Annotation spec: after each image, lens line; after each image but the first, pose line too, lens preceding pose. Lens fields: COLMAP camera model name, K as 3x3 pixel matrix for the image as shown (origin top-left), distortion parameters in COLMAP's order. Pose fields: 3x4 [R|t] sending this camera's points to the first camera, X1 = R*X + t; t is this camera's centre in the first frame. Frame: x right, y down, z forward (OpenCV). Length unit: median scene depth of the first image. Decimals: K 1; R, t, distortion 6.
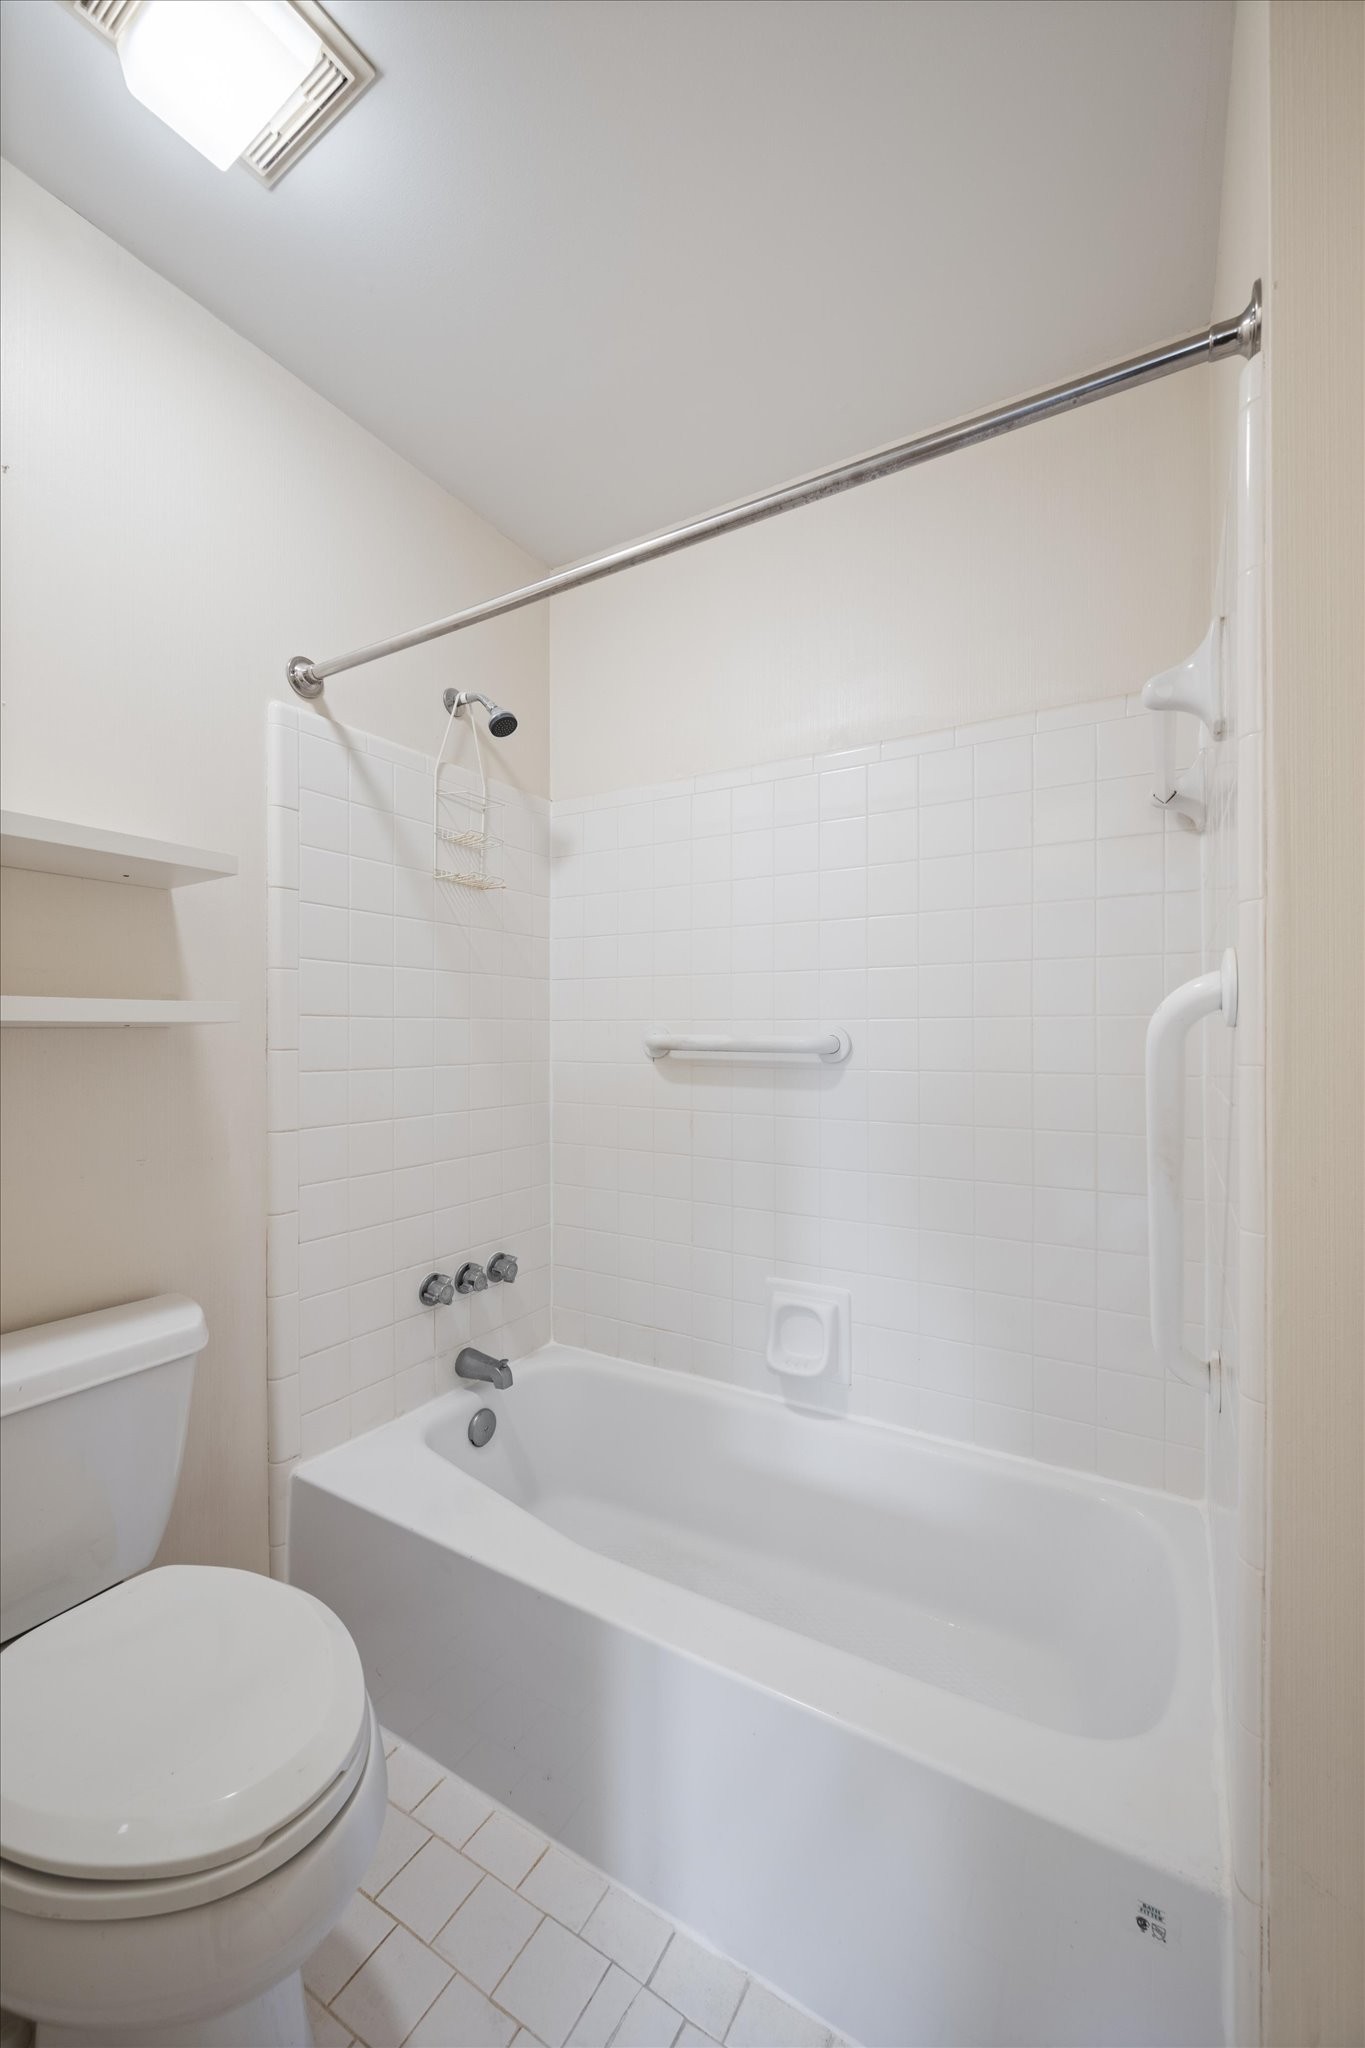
lens RADIAL K [[810.6, 0, 682.5], [0, 810.6, 1024.0], [0, 0, 1]] dist [-0.001406, 0.000099]
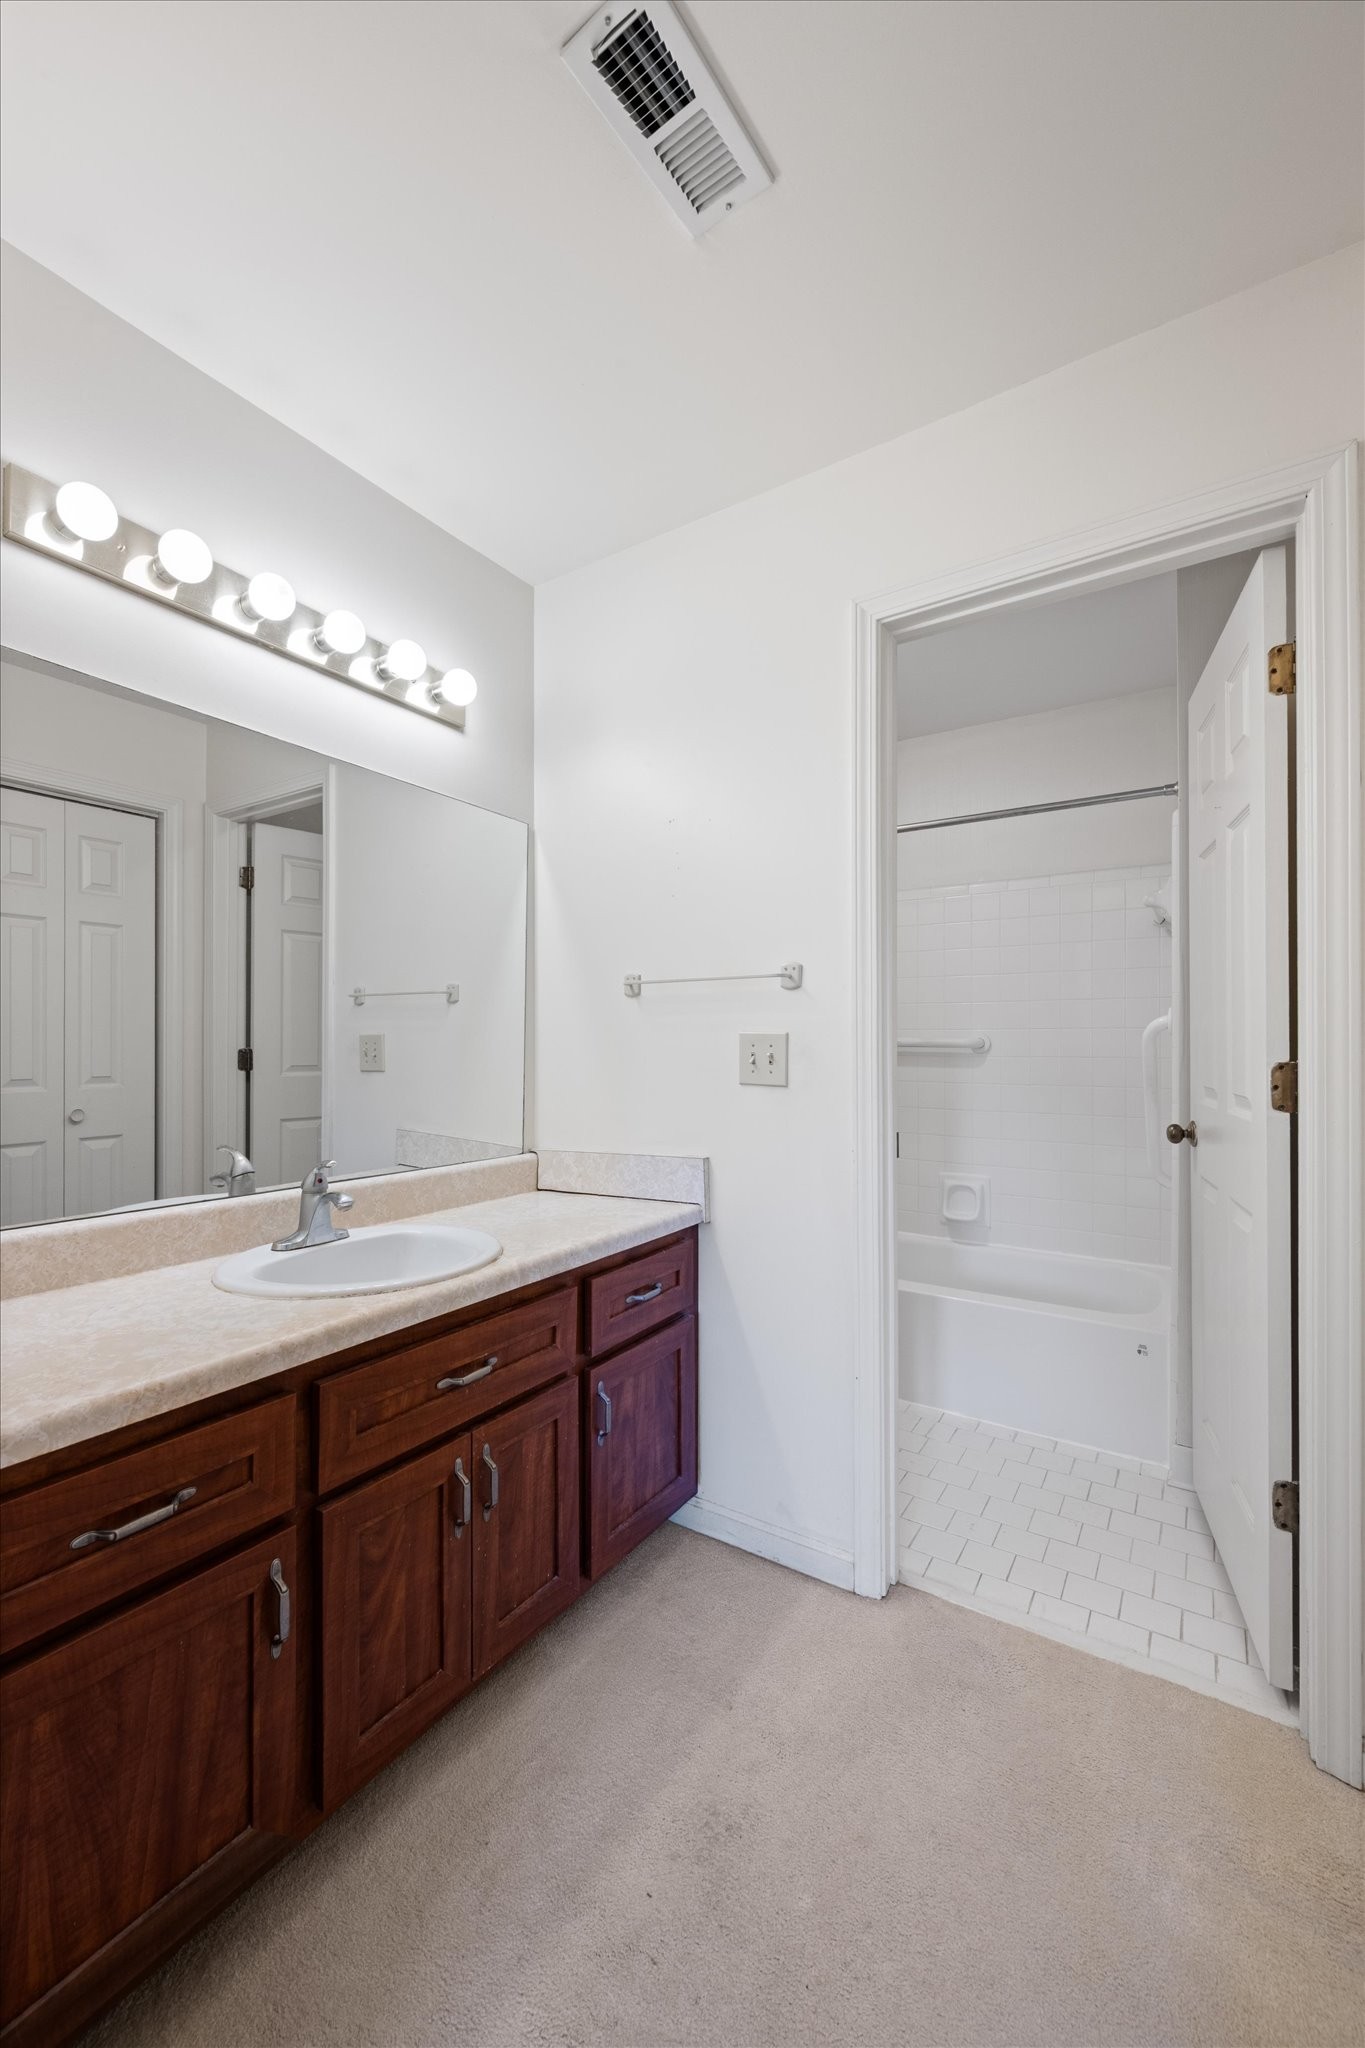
lens RADIAL K [[810.6, 0, 682.5], [0, 810.6, 1024.0], [0, 0, 1]] dist [-0.001406, 0.000099]
pose [[0.999283, 0.000426, -0.037851, -0.421458], [-0.000549, 0.999995, -0.003243, -0.011911], [0.037850, 0.003262, 0.999278, -0.865747]]
